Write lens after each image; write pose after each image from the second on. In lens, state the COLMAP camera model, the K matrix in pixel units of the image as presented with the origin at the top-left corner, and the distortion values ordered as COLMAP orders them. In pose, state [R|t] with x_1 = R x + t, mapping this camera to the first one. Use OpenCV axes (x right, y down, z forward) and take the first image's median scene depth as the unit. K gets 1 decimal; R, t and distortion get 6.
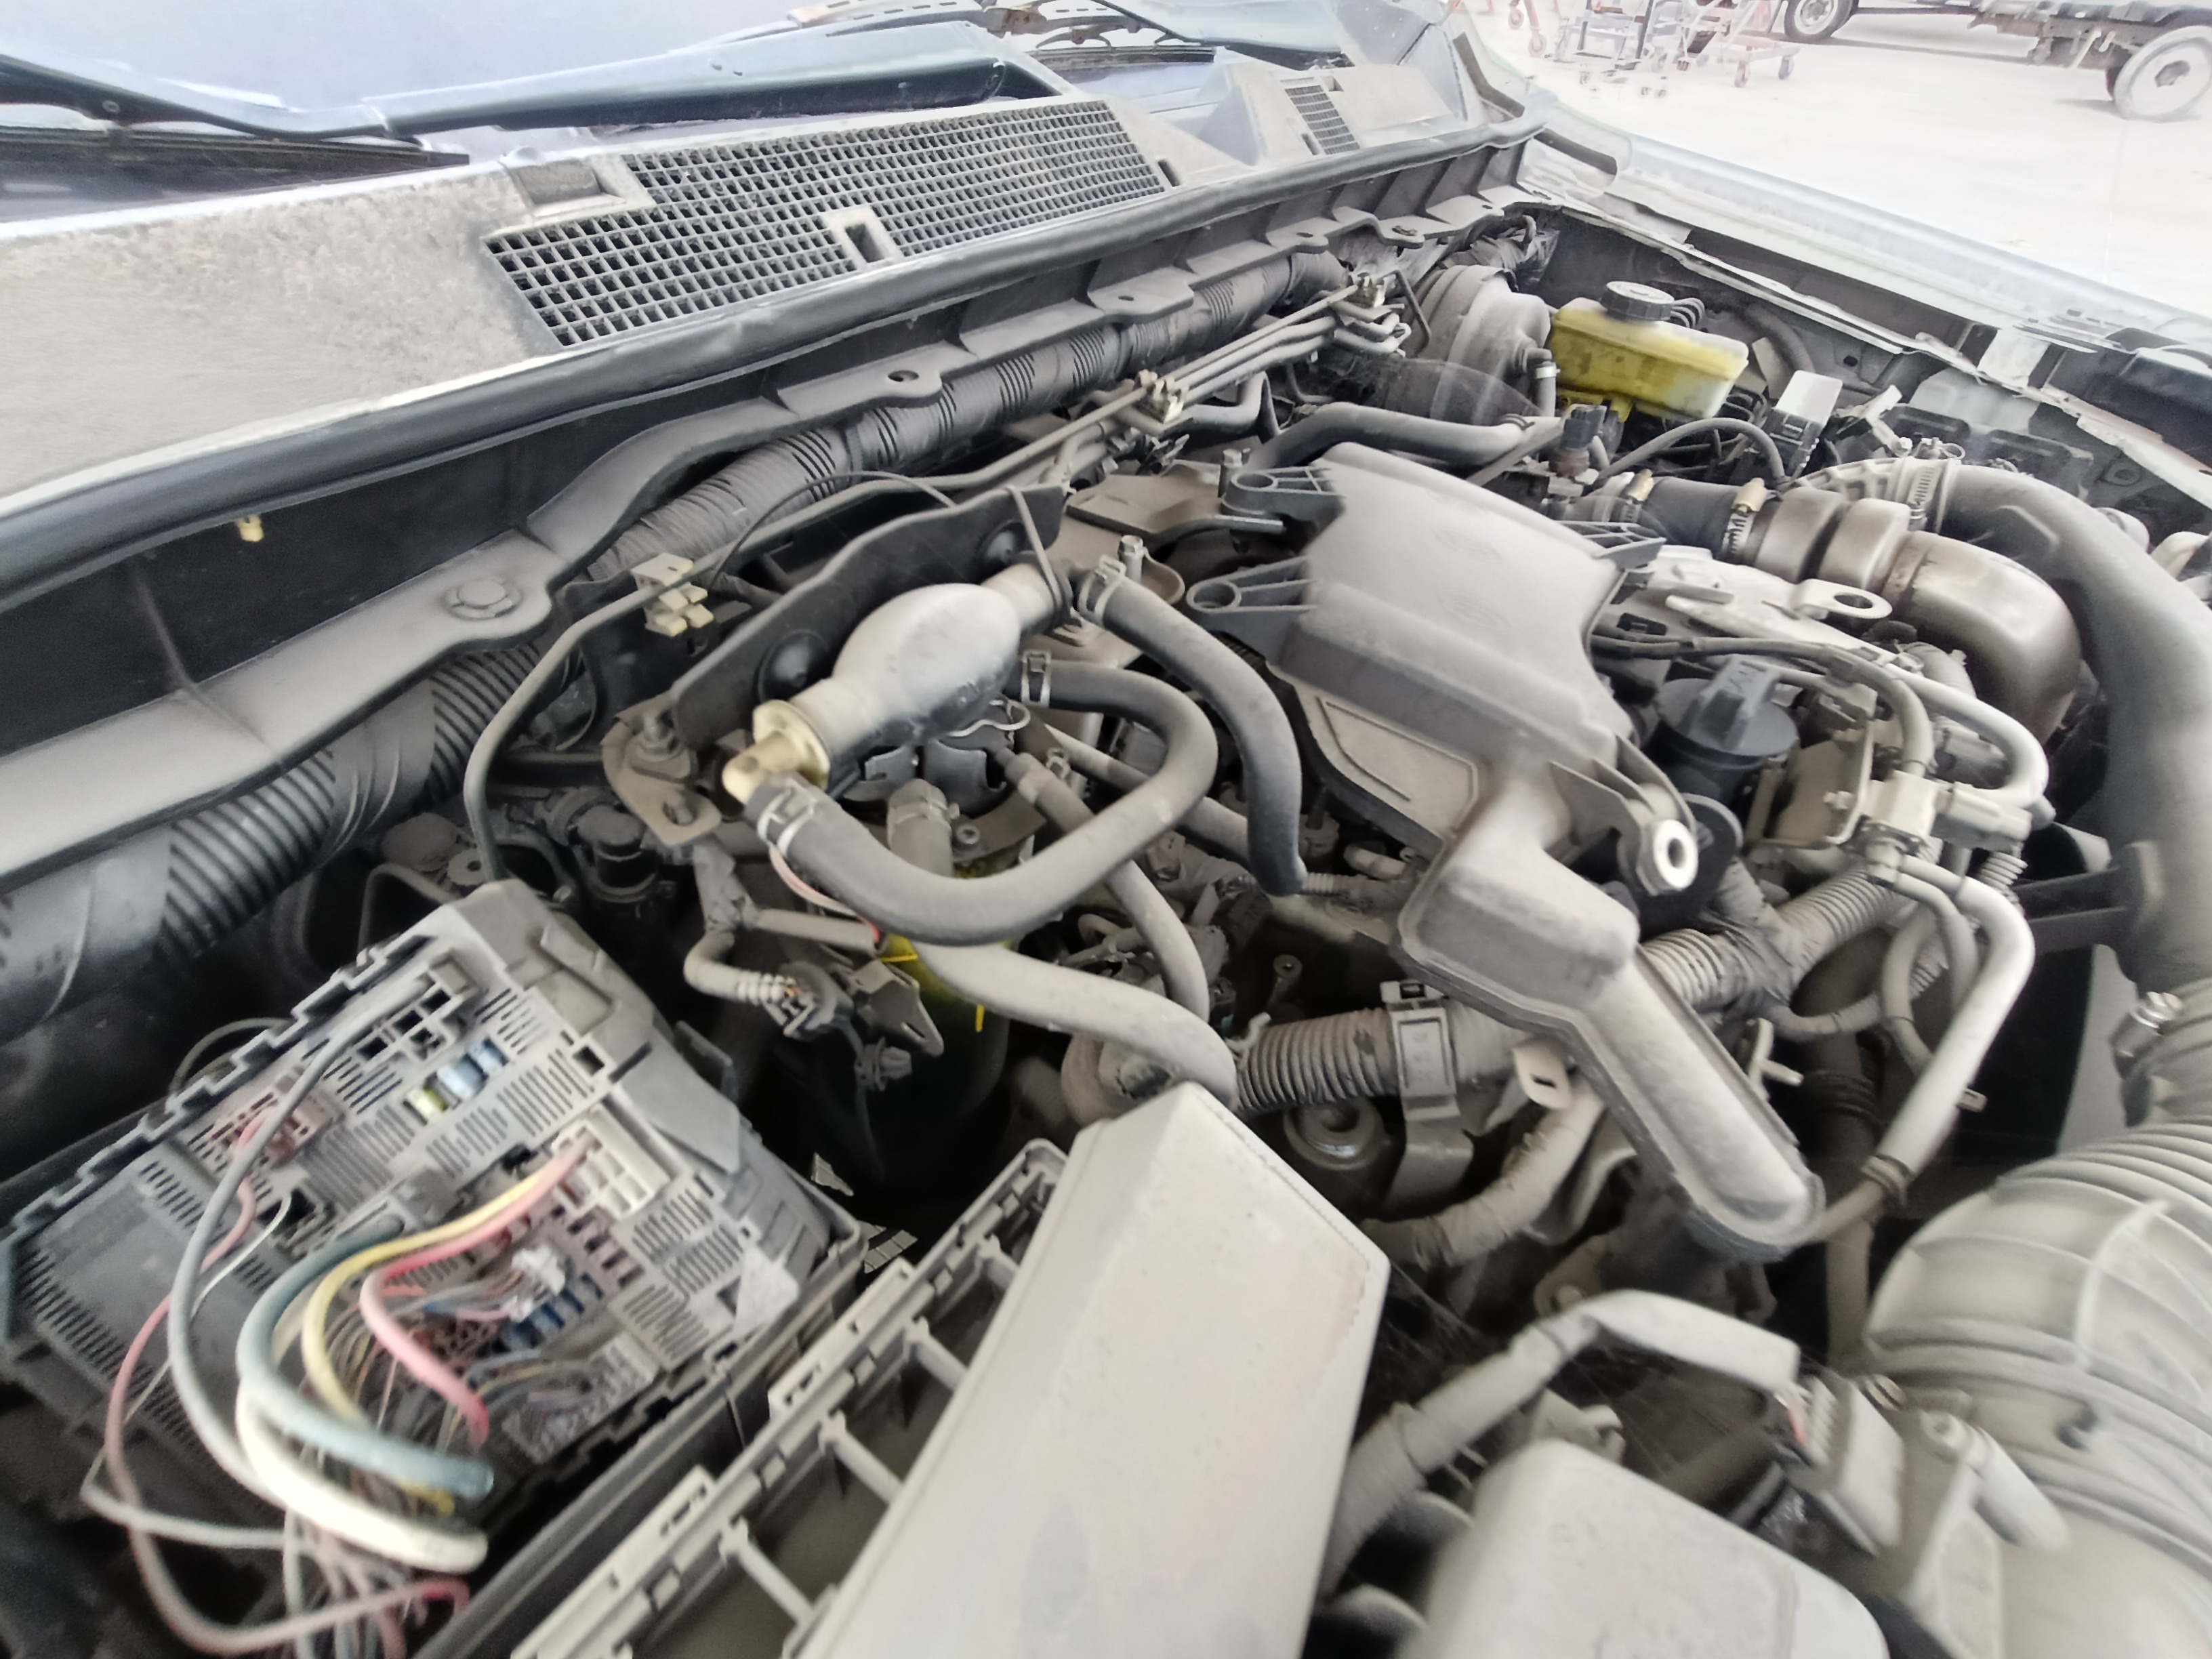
lens RADIAL K [[997.6, 0, 1076.6], [0, 997.6, 839.3], [0, 0, 1]] dist [-0.001072, 0.004213]
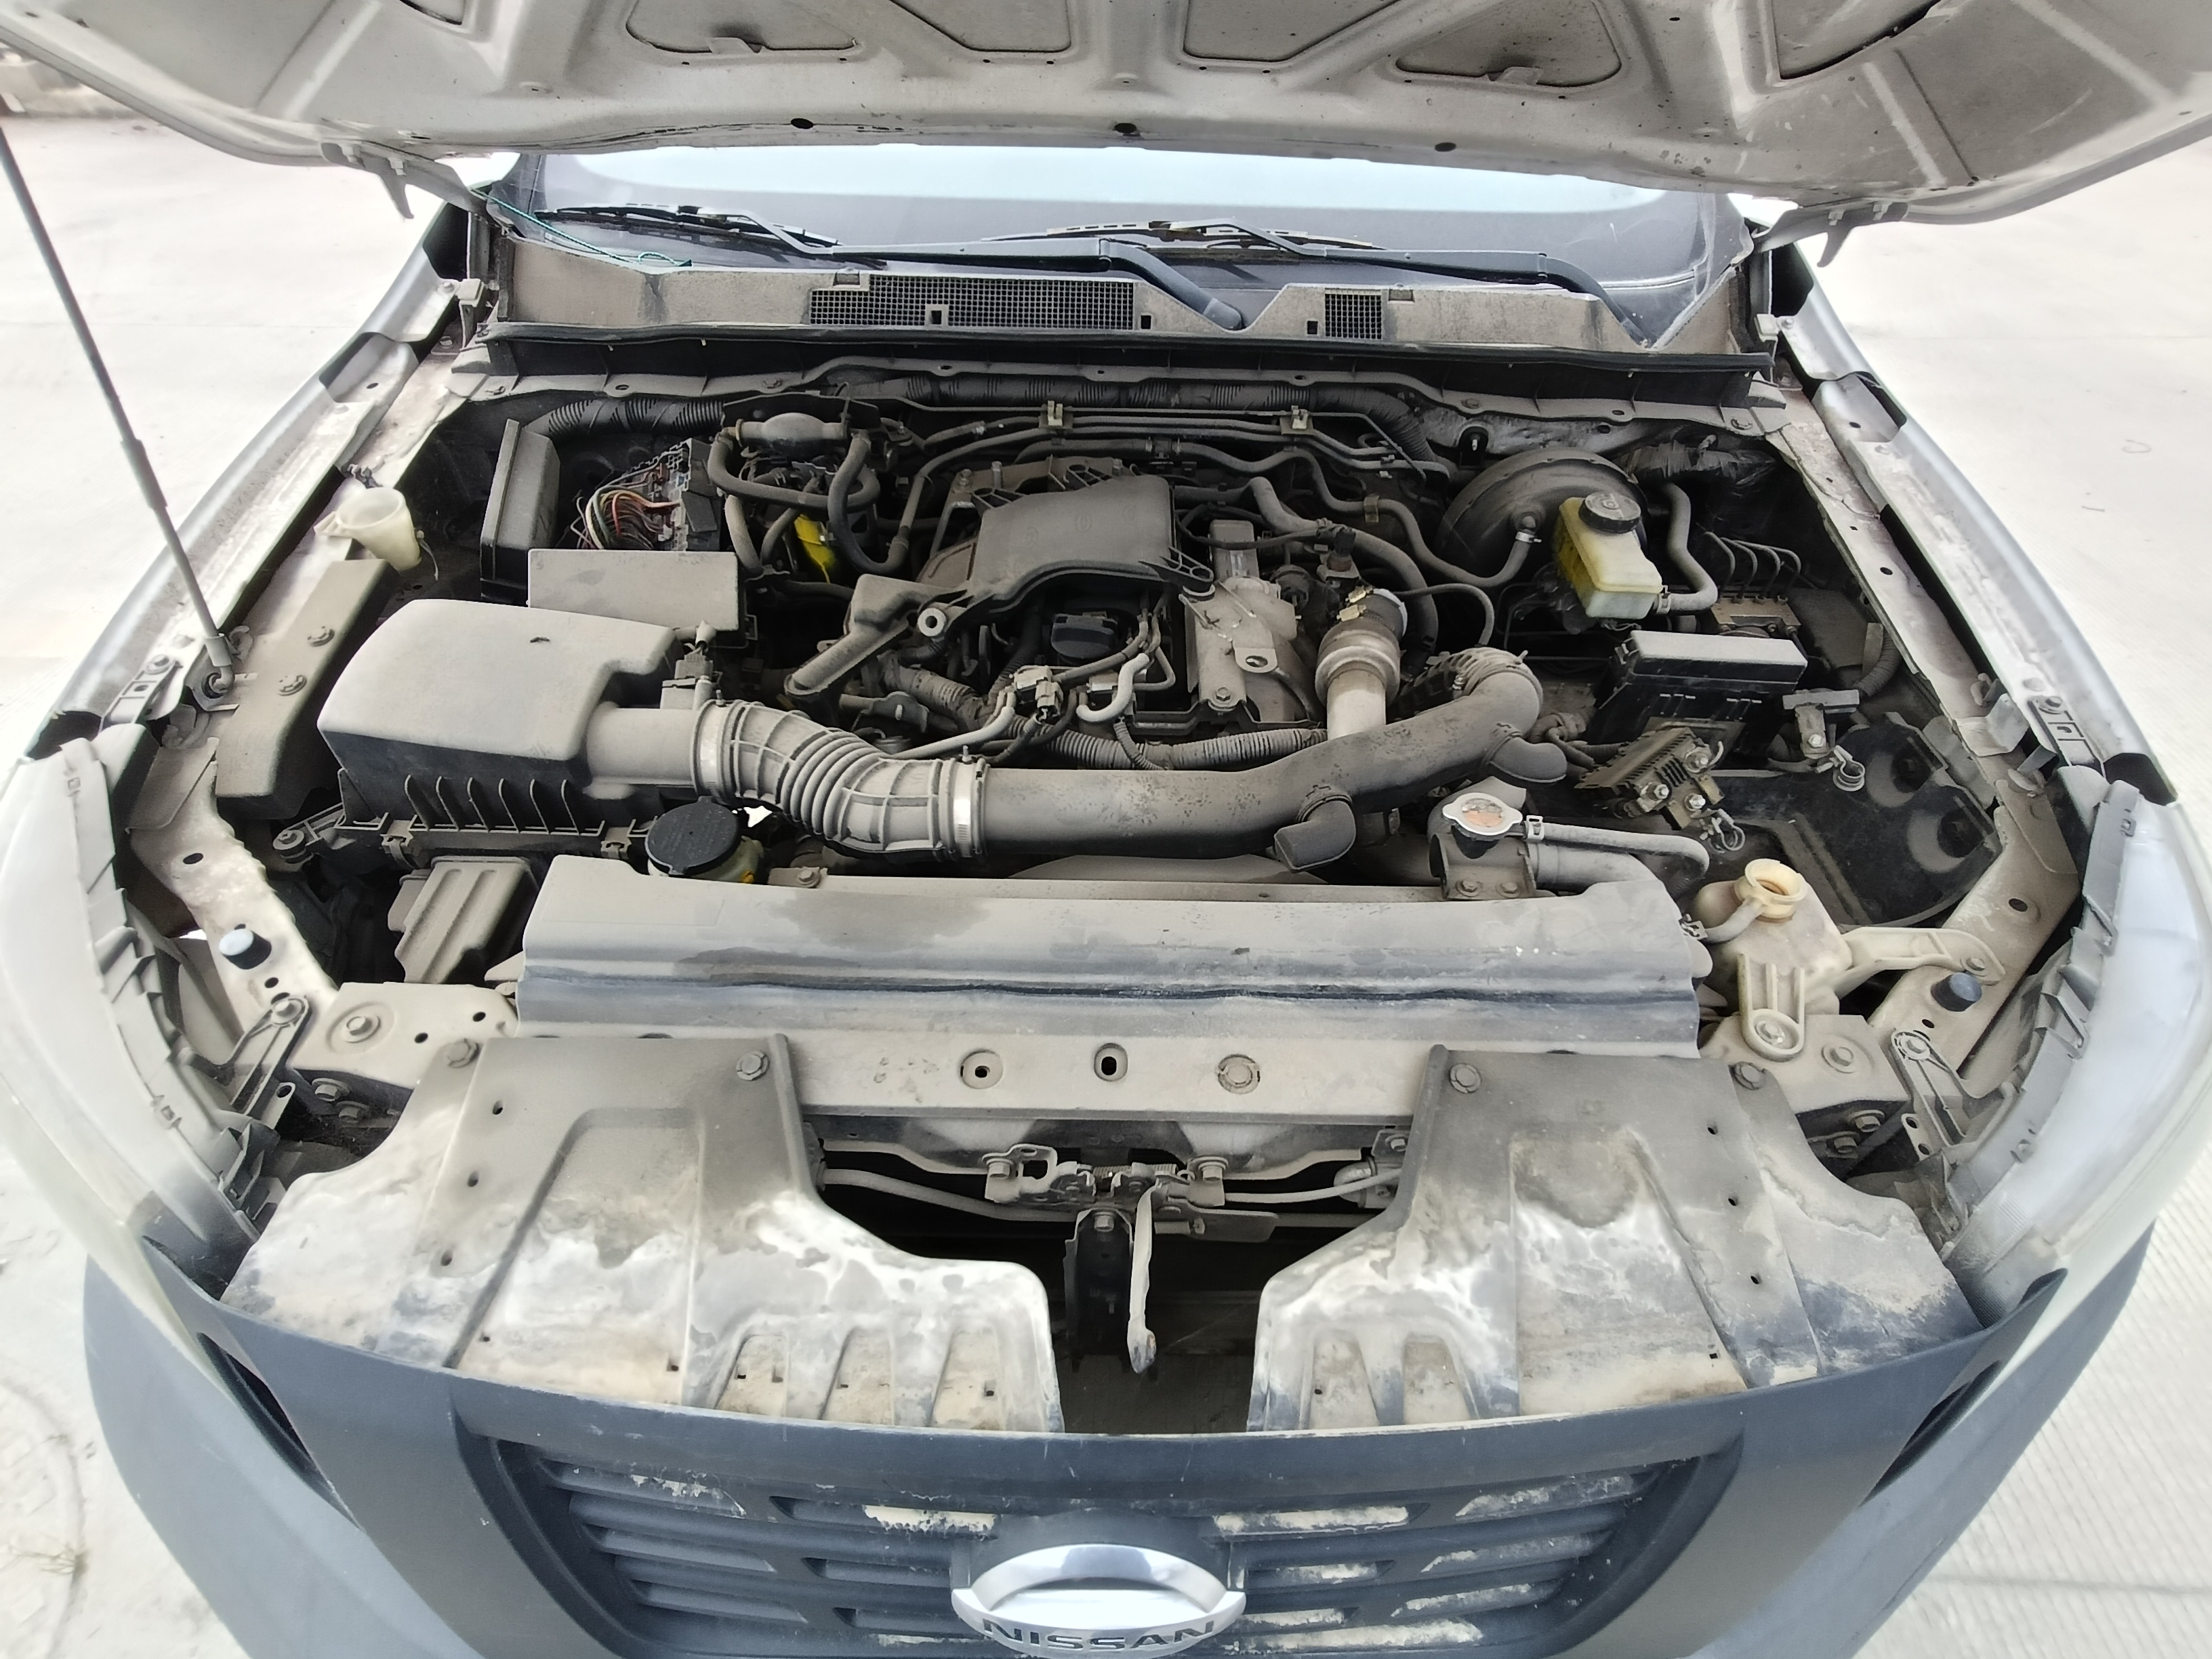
lens RADIAL K [[997.6, 0, 1076.6], [0, 997.6, 839.3], [0, 0, 1]] dist [-0.001072, 0.004213]
pose [[0.527954, 0.563076, -0.635775, 2.401974], [-0.557561, 0.794492, 0.240640, -0.303335], [0.640617, 0.227436, 0.733405, -0.430900]]
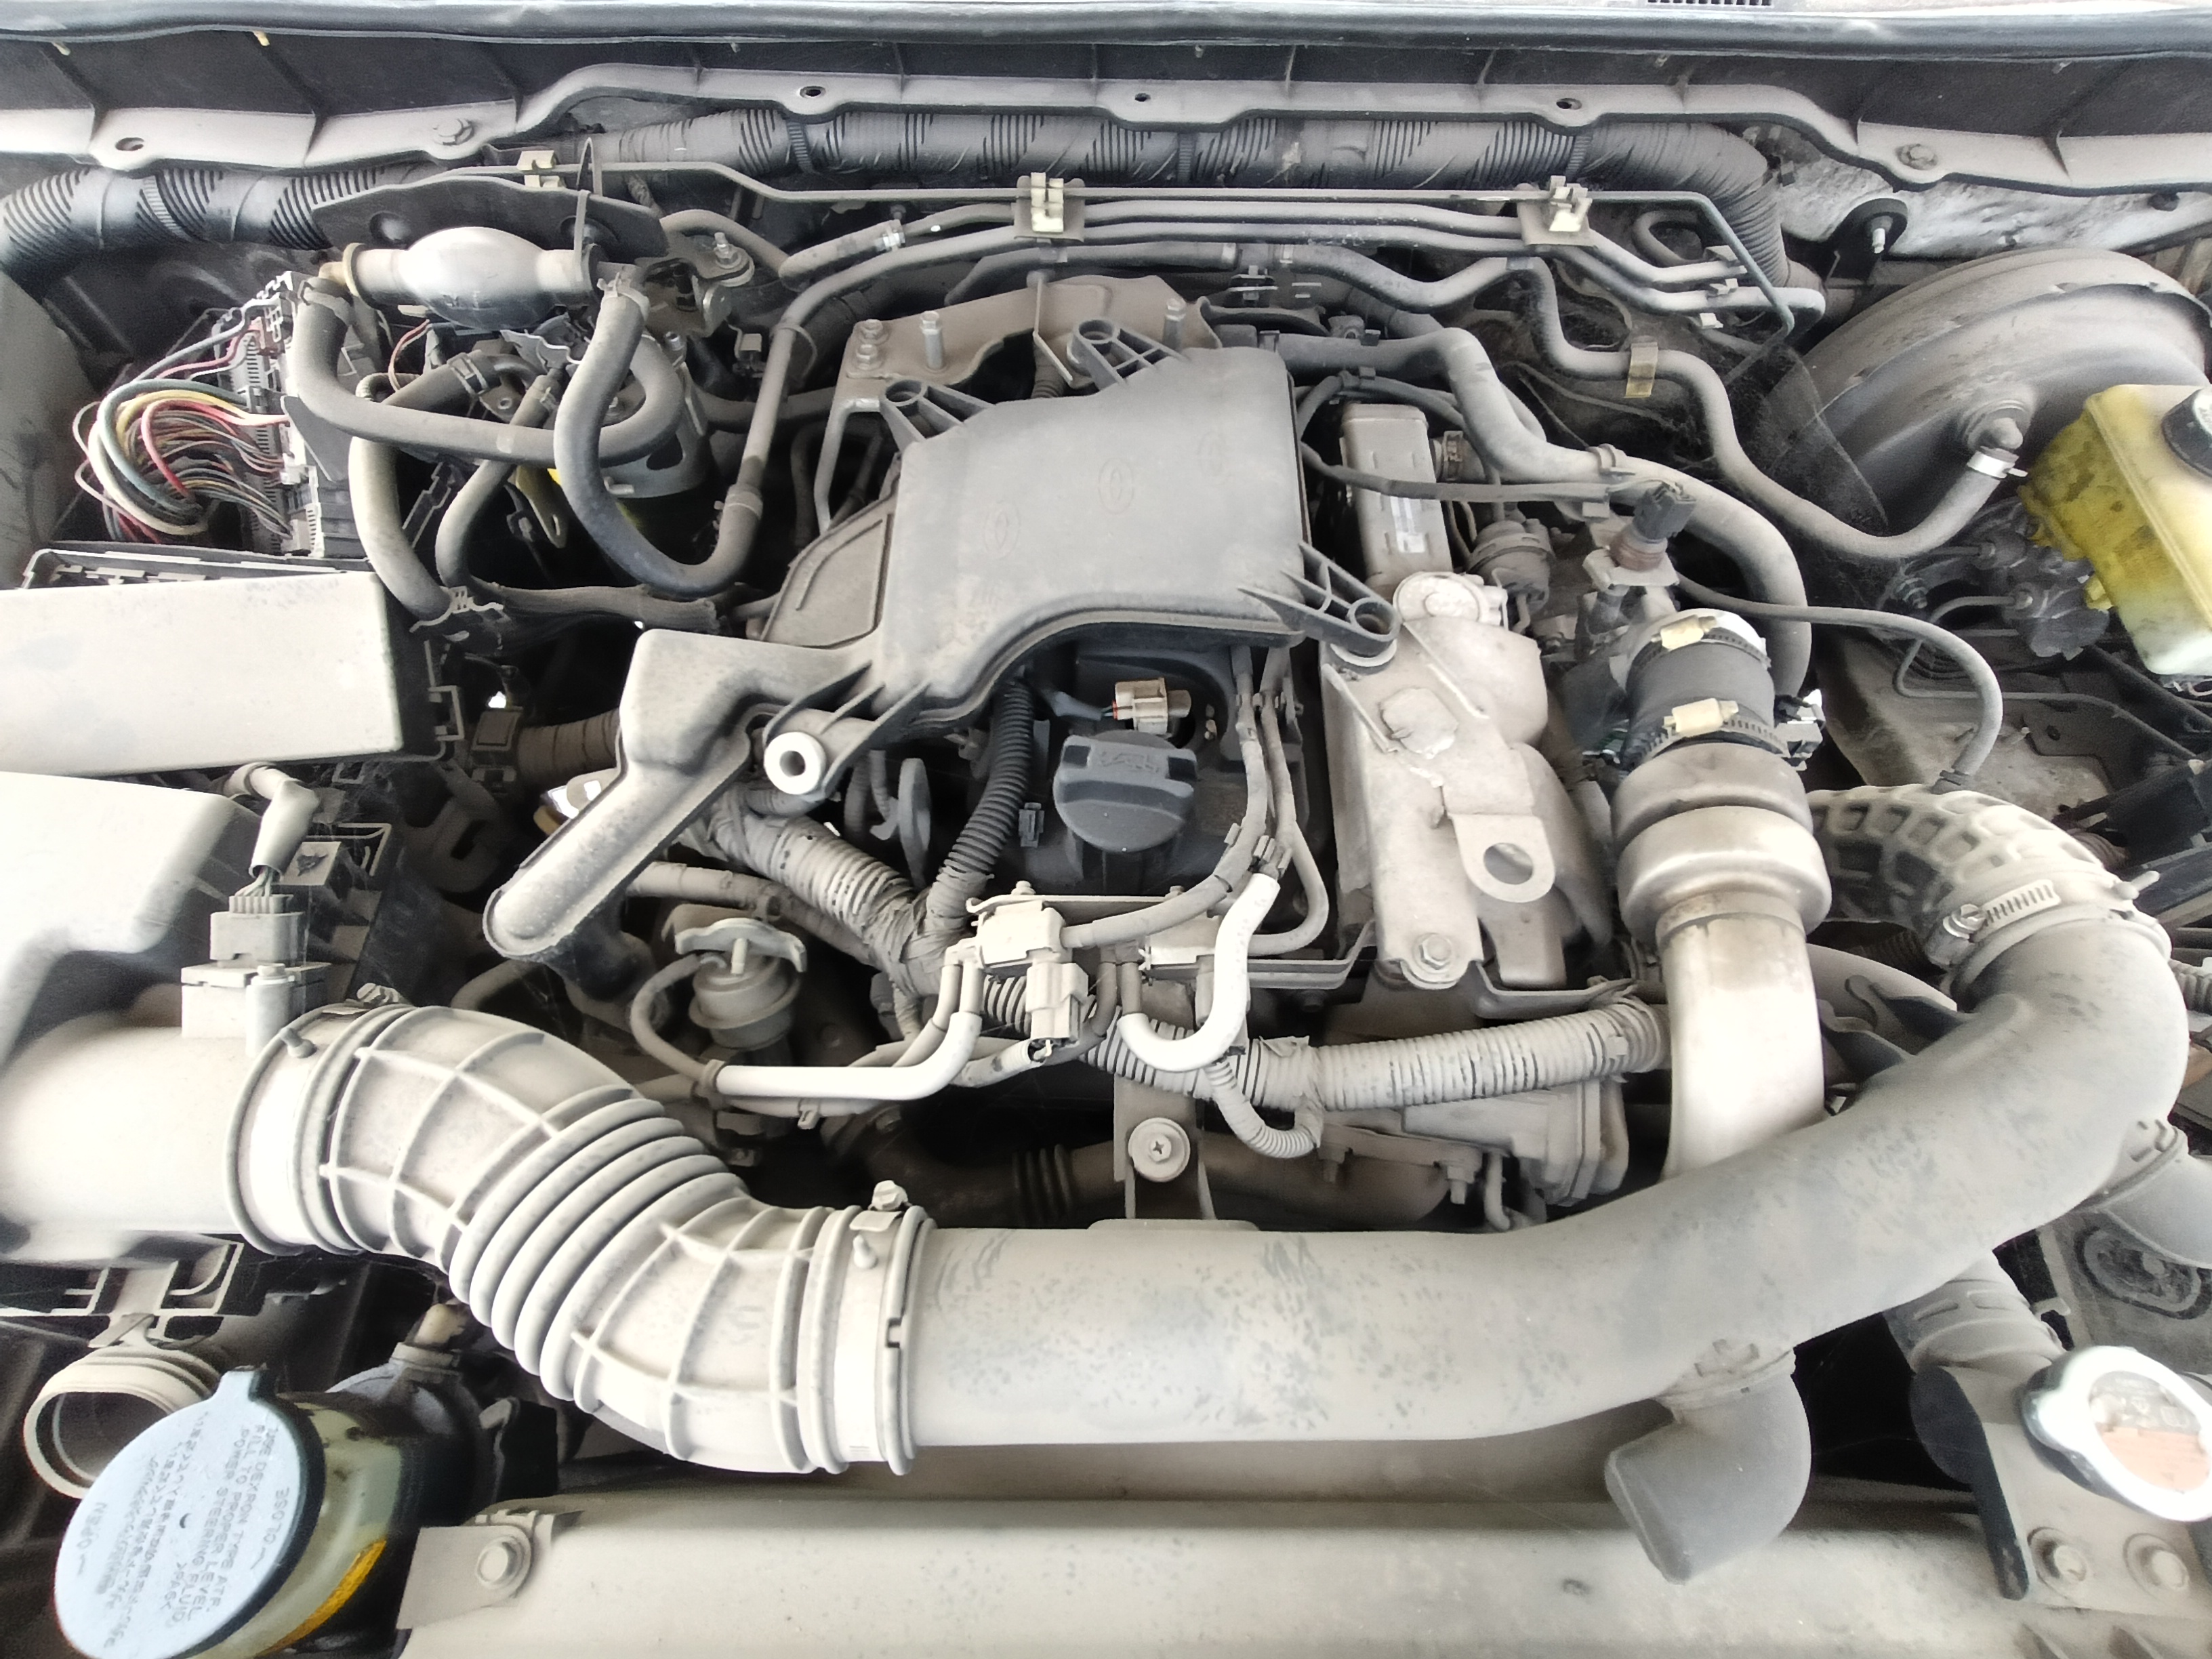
lens RADIAL K [[1005.4, 0, 1051.0], [0, 1005.4, 837.5], [0, 0, 1]] dist [0.000326, 0.004278]
pose [[0.533496, 0.699191, -0.475935, 1.233025], [-0.547493, 0.714383, 0.435783, -0.511959], [0.644696, 0.028083, 0.763923, 0.264897]]
